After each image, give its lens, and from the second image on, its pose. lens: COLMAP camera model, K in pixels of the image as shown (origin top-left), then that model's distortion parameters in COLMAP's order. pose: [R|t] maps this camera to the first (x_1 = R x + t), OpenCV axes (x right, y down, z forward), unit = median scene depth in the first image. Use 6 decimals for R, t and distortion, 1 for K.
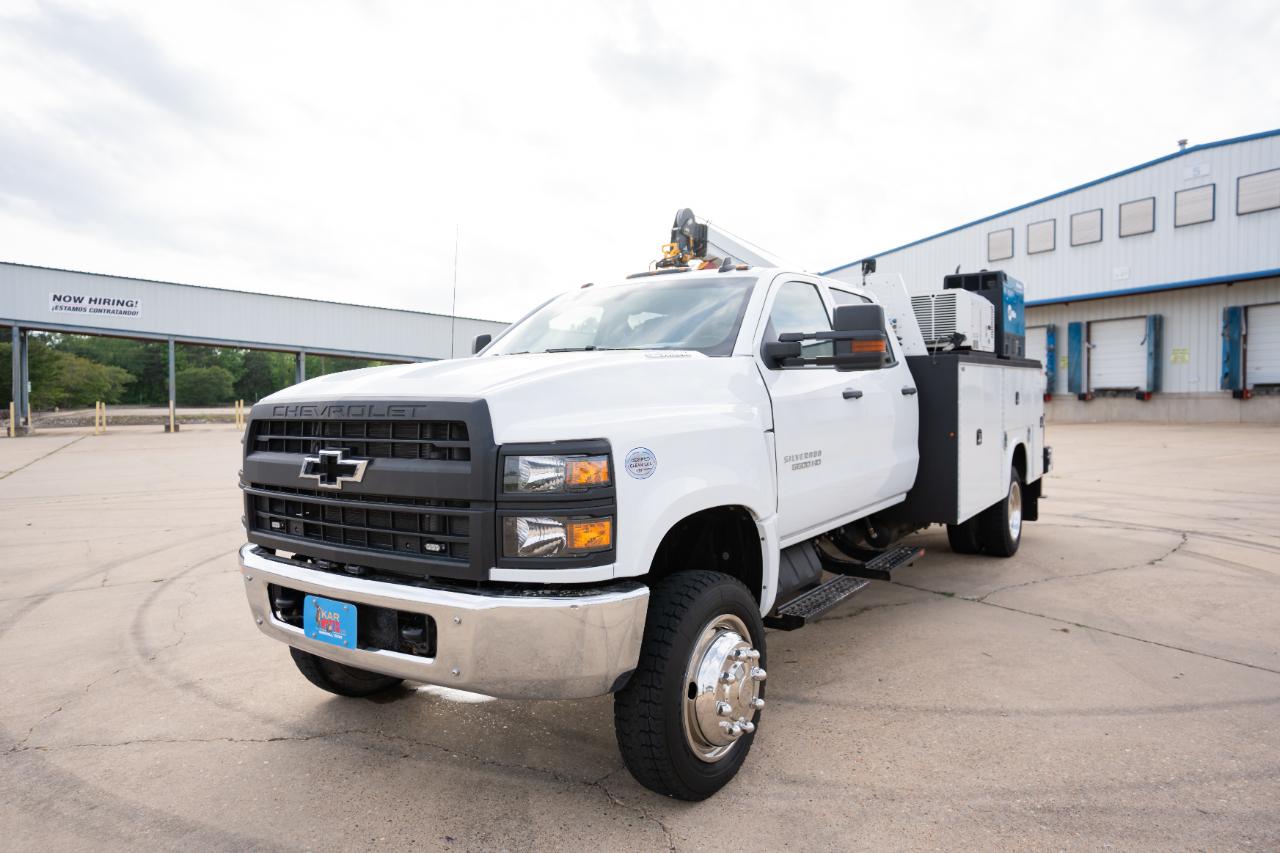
lens RADIAL K [[808.0, 0, 640.0], [0, 808.0, 426.5], [0, 0, 1]] dist [-0.023429, 0.001394]
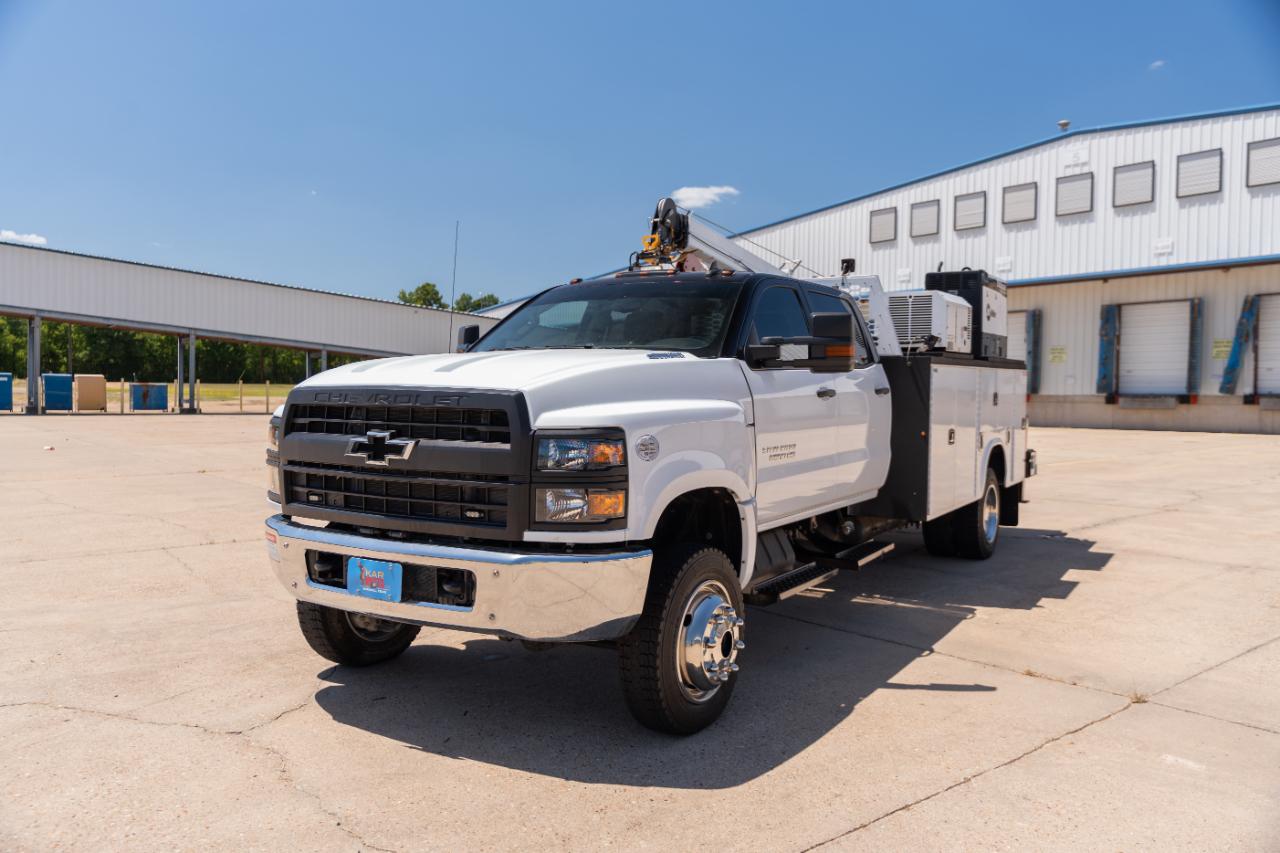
lens RADIAL K [[937.9, 0, 640.0], [0, 937.9, 426.5], [0, 0, 1]] dist [0.003597, 0.001168]
pose [[0.998360, 0.023317, 0.052293, -0.066833], [-0.023686, 0.999699, 0.006455, 0.003092], [-0.052127, -0.007683, 0.998611, -0.322106]]
